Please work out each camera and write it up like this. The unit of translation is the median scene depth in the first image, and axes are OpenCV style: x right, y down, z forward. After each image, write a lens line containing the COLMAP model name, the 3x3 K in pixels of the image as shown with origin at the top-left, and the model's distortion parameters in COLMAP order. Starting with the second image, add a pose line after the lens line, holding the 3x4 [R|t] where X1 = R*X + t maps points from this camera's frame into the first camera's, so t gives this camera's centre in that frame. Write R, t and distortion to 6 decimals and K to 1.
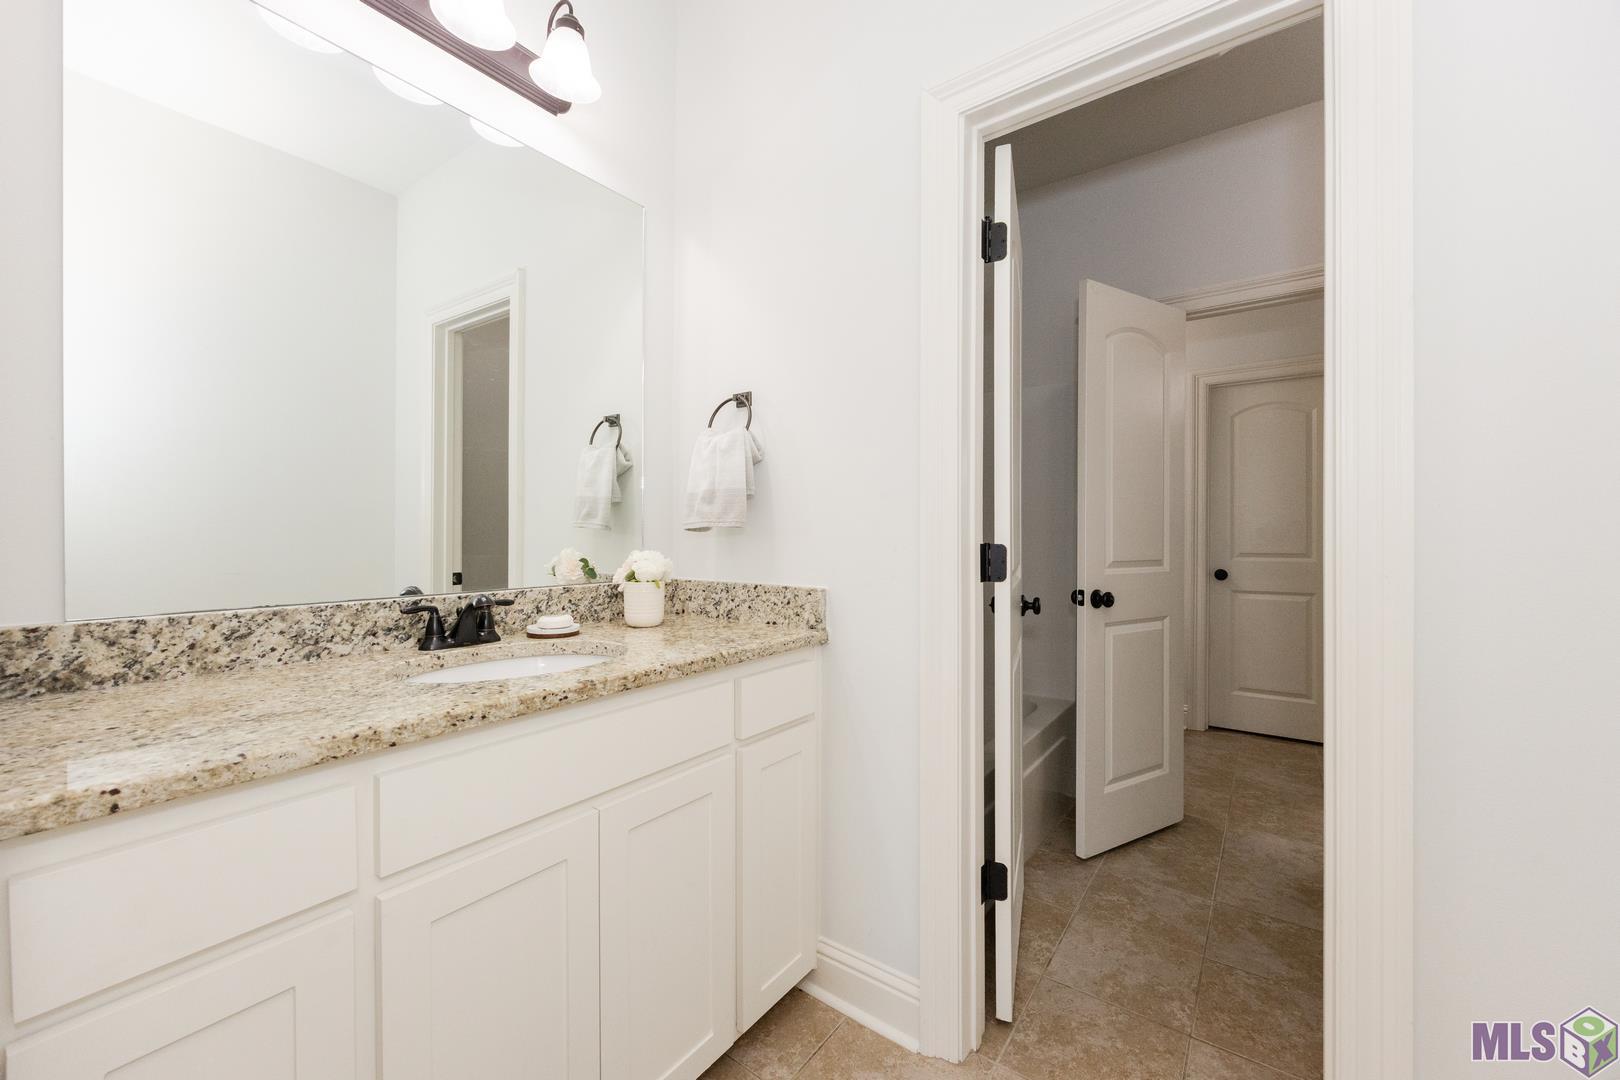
lens RADIAL K [[623.7, 0, 824.5], [0, 623.7, 534.3], [0, 0, 1]] dist [-0.002804, -0.000008]
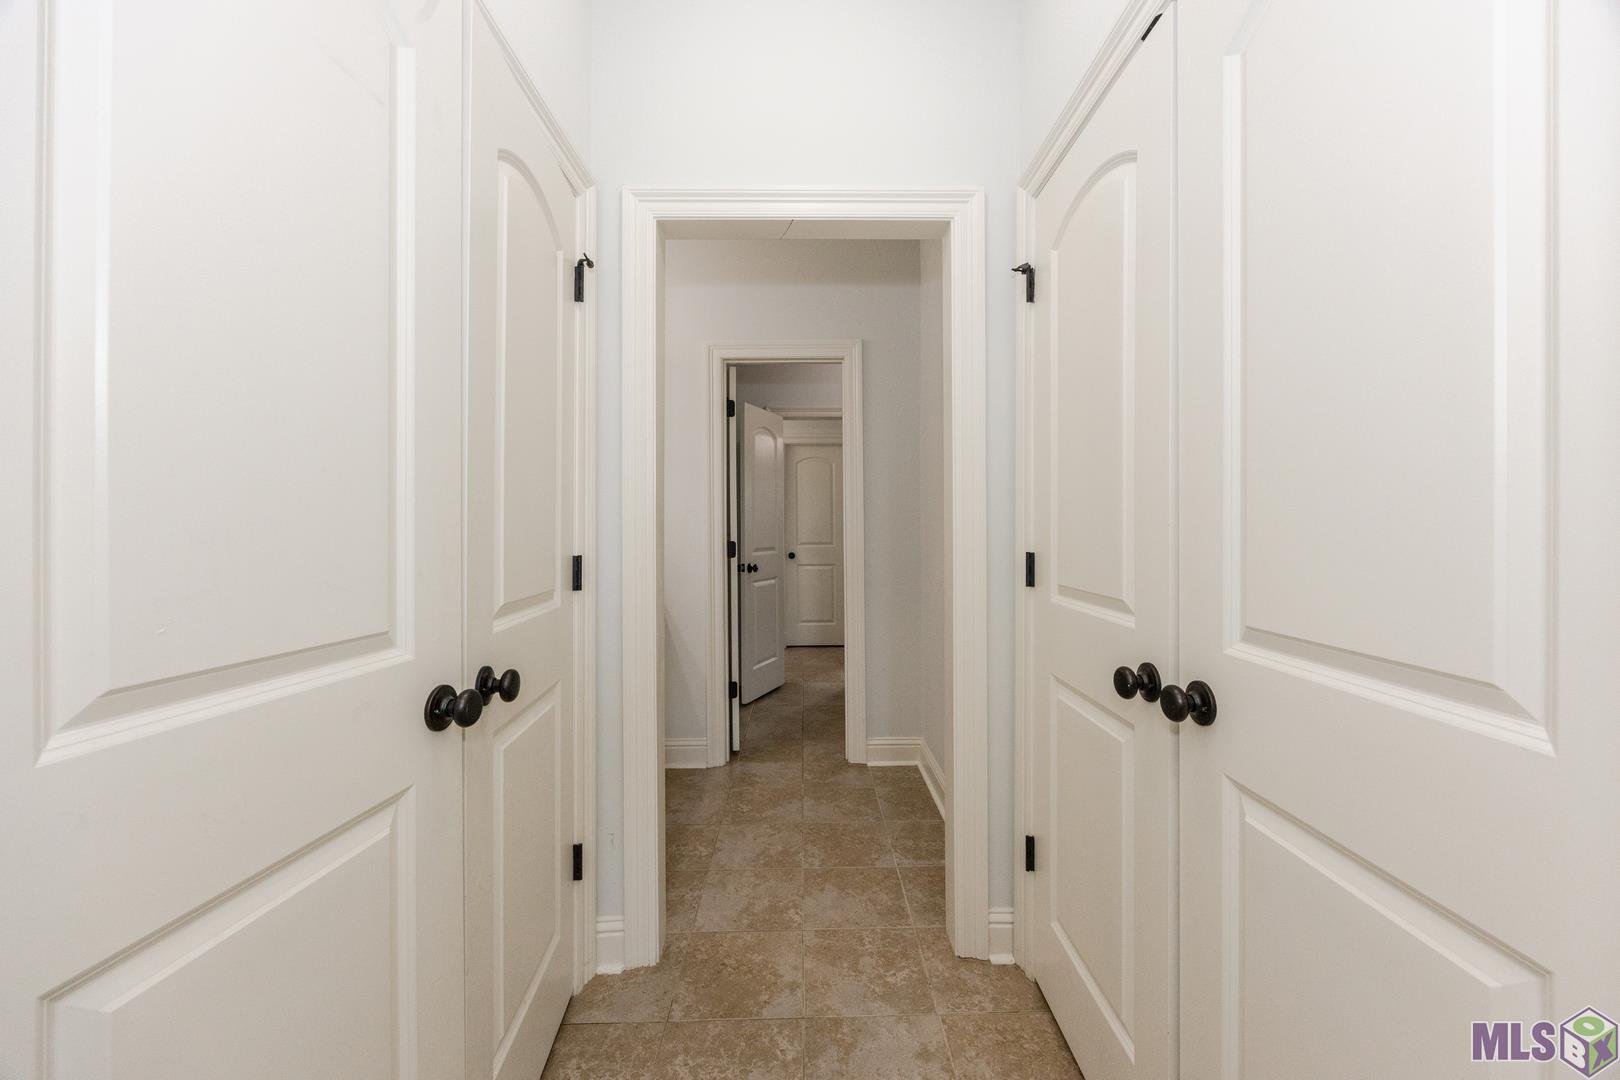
lens RADIAL K [[623.7, 0, 824.5], [0, 623.7, 534.3], [0, 0, 1]] dist [-0.002804, -0.000008]
pose [[0.787831, -0.013814, 0.615736, -0.573530], [0.007887, 0.999893, 0.012340, -0.022869], [-0.615840, -0.004865, 0.787856, -0.667703]]
